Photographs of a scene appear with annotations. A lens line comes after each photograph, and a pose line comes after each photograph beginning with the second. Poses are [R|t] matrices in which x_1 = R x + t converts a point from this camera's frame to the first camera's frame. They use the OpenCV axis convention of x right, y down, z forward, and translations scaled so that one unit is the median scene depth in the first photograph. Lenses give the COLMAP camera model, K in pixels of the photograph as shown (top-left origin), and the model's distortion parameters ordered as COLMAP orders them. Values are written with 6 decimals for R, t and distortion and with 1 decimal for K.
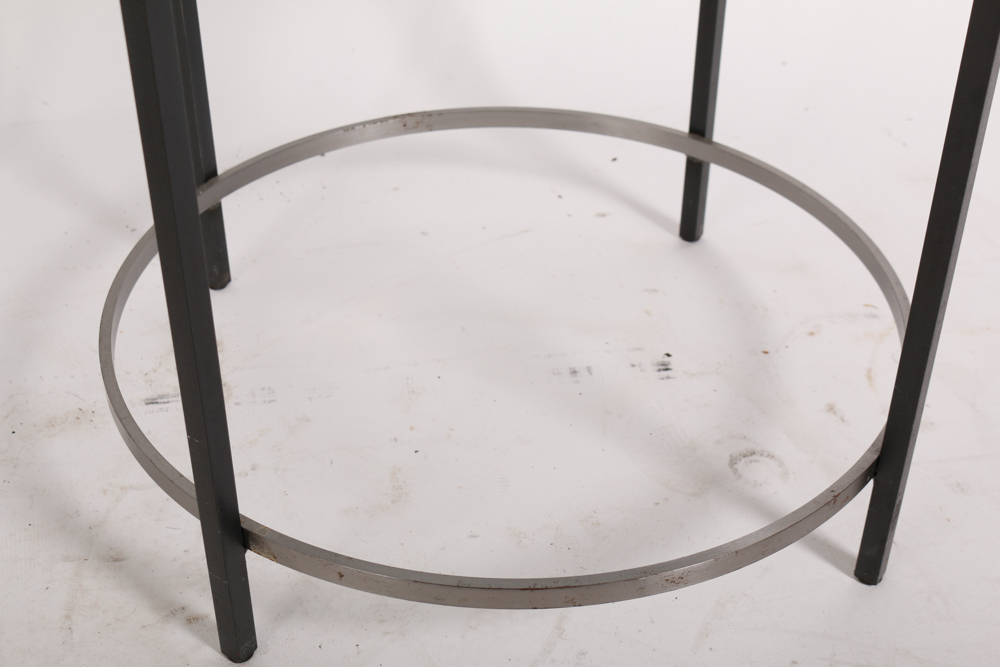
lens RADIAL K [[1559.7, 0, 499.9], [0, 1559.7, 334.5], [0, 0, 1]] dist [0.240245, 0.000000]
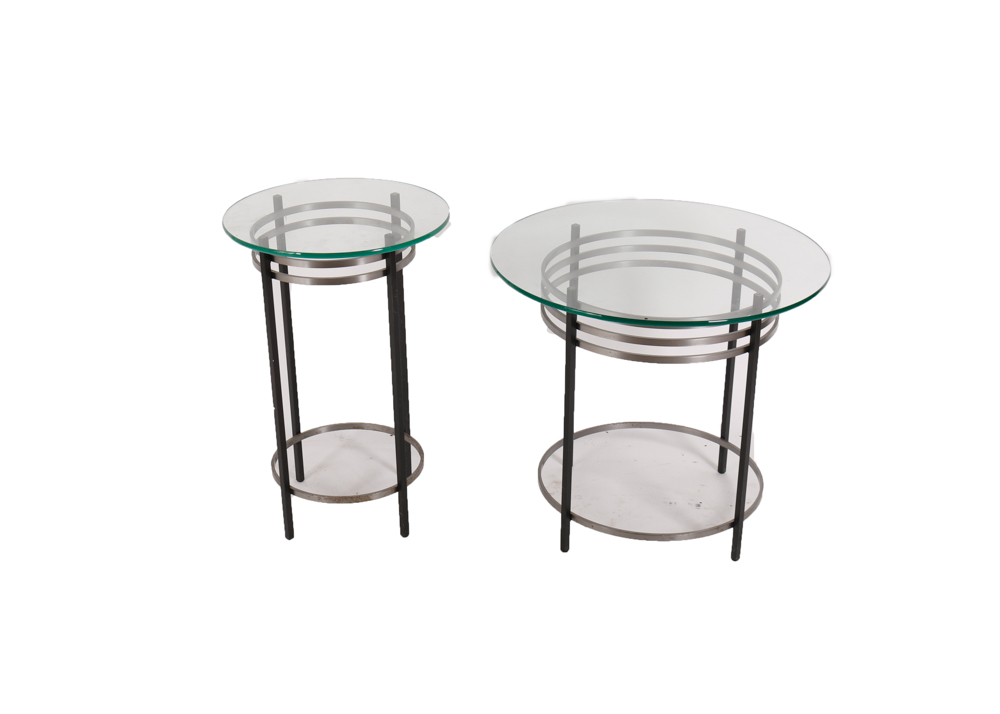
lens RADIAL K [[1652.7, 0, 498.6], [0, 1652.7, 358.2], [0, 0, 1]] dist [0.030242, 0.000000]
pose [[0.971847, 0.104242, -0.211298, 0.398125], [-0.140587, 0.976222, -0.165006, 0.350800], [0.189074, 0.190066, 0.963393, -2.490184]]
